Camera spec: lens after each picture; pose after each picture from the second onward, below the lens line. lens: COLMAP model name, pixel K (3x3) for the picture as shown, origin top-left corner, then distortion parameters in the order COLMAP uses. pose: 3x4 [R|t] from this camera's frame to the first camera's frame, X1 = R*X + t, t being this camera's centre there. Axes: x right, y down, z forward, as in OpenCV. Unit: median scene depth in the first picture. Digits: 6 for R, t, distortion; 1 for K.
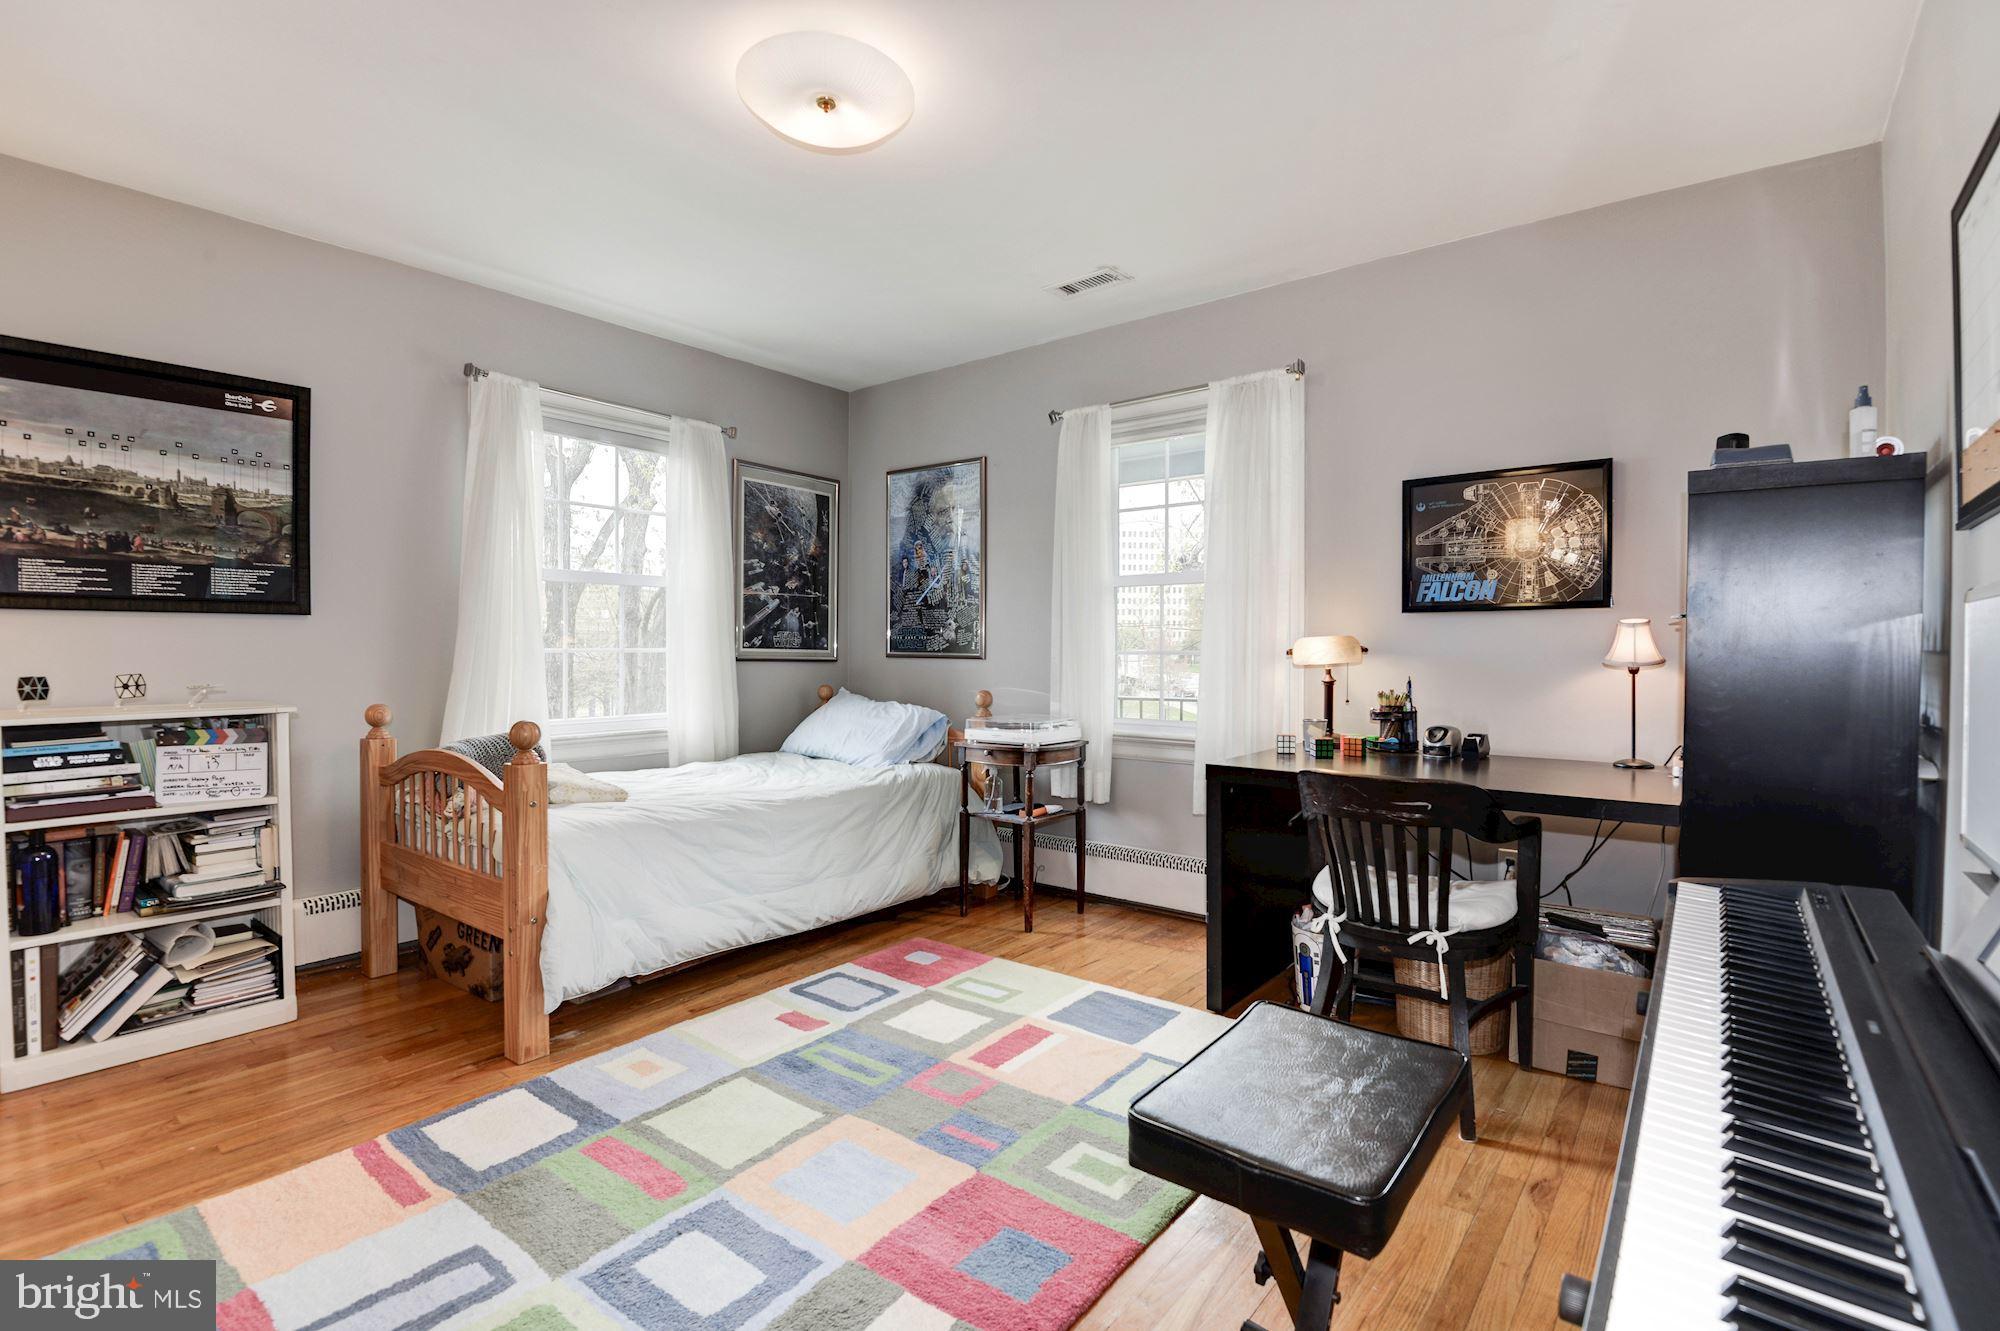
lens RADIAL K [[936.0, 0, 1003.8], [0, 936.0, 656.0], [0, 0, 1]] dist [-0.007617, -0.007205]
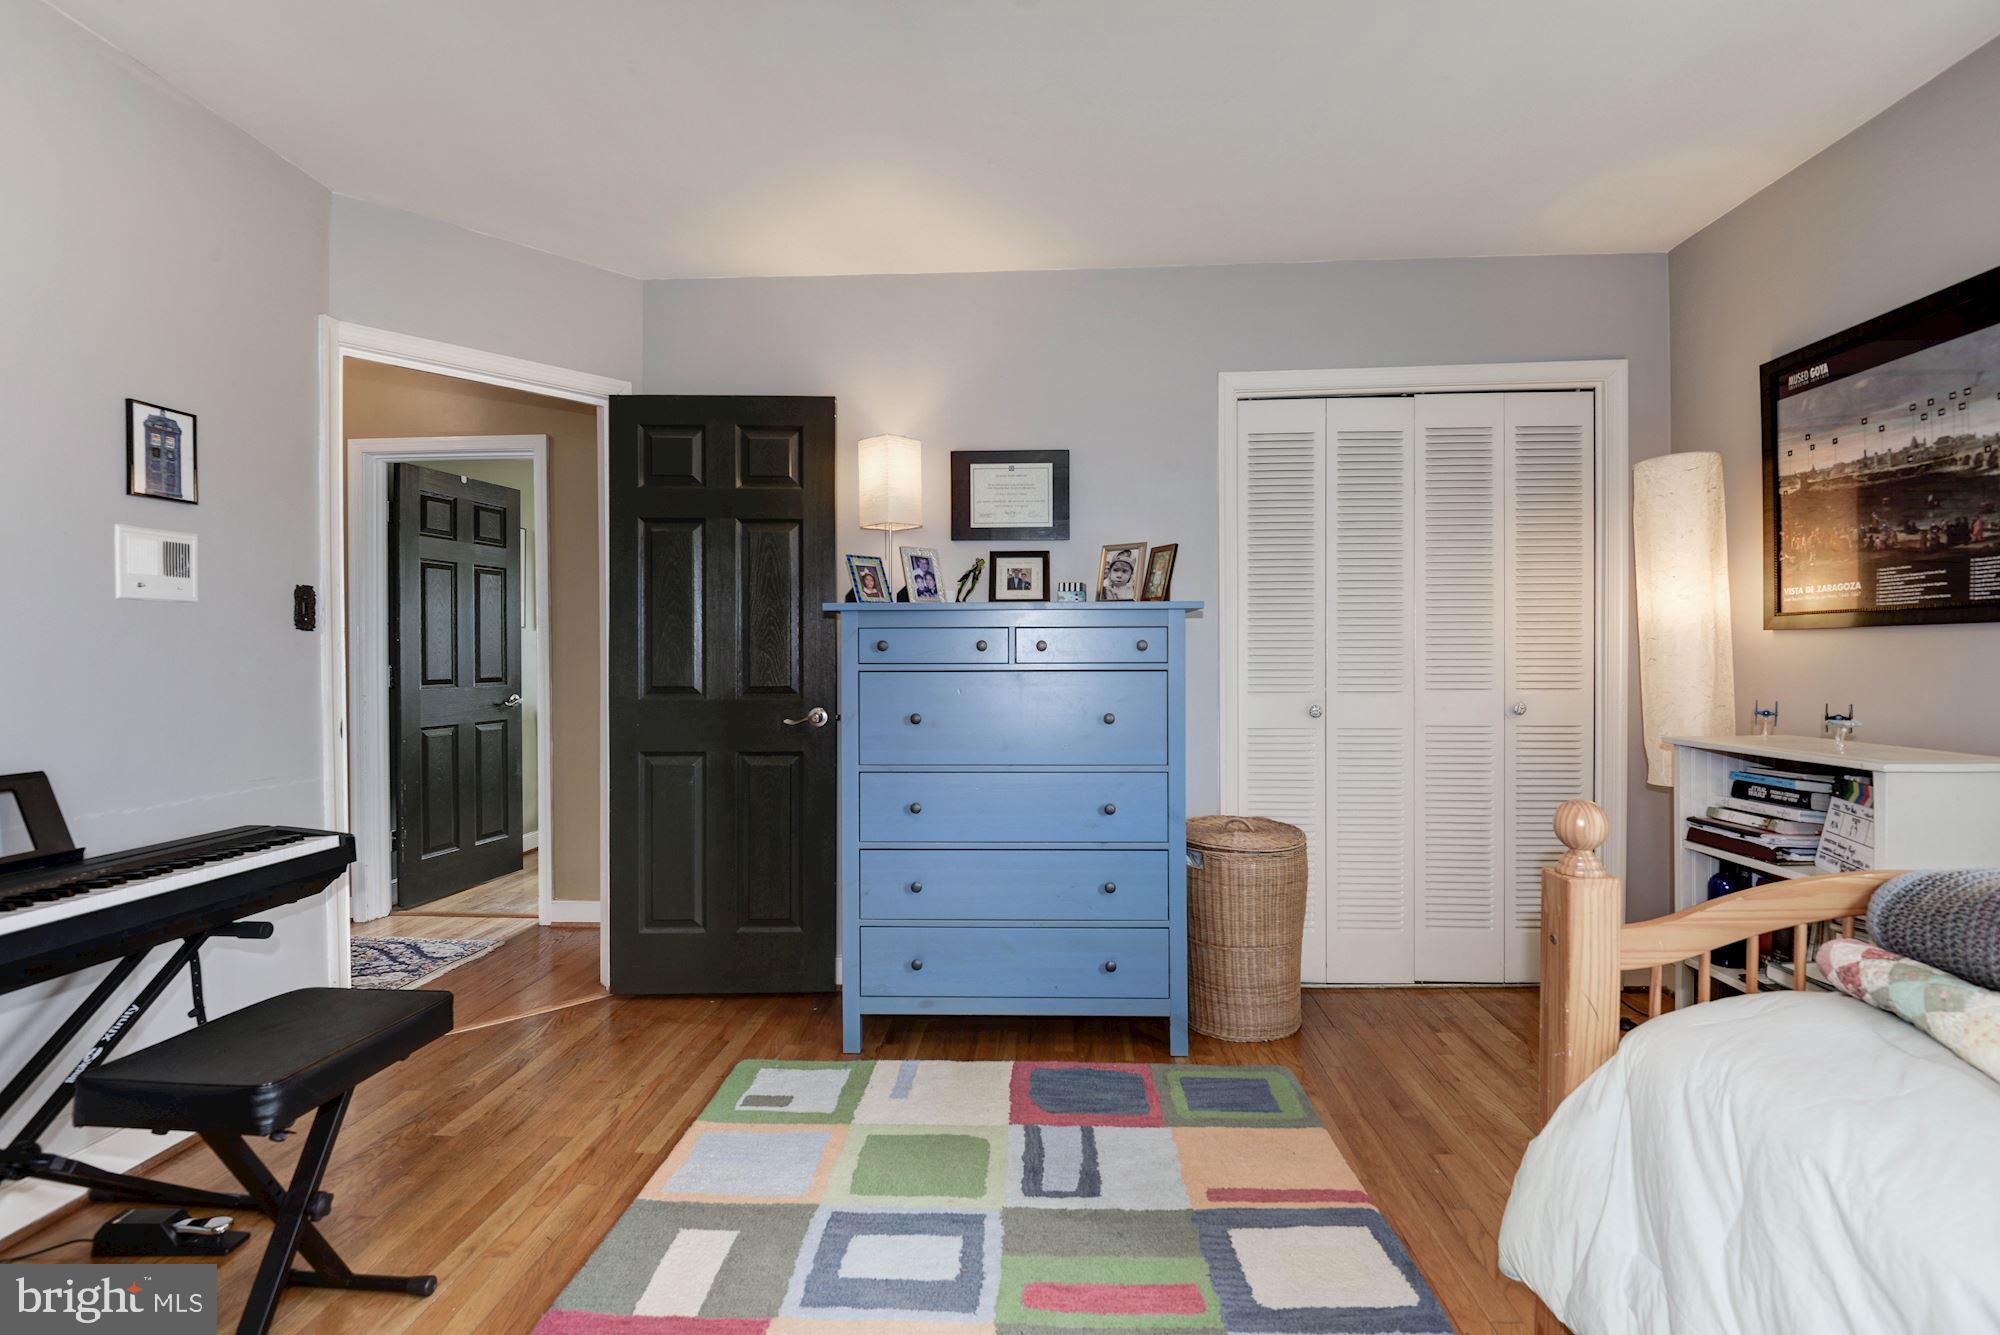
lens RADIAL K [[936.0, 0, 1003.4], [0, 936.0, 667.3], [0, 0, 1]] dist [-0.007617, -0.007205]
pose [[-0.811204, 0.007033, -0.584721, 0.120900], [-0.004104, 0.999835, 0.017719, -0.022523], [0.584749, 0.016774, -0.811041, 1.155016]]
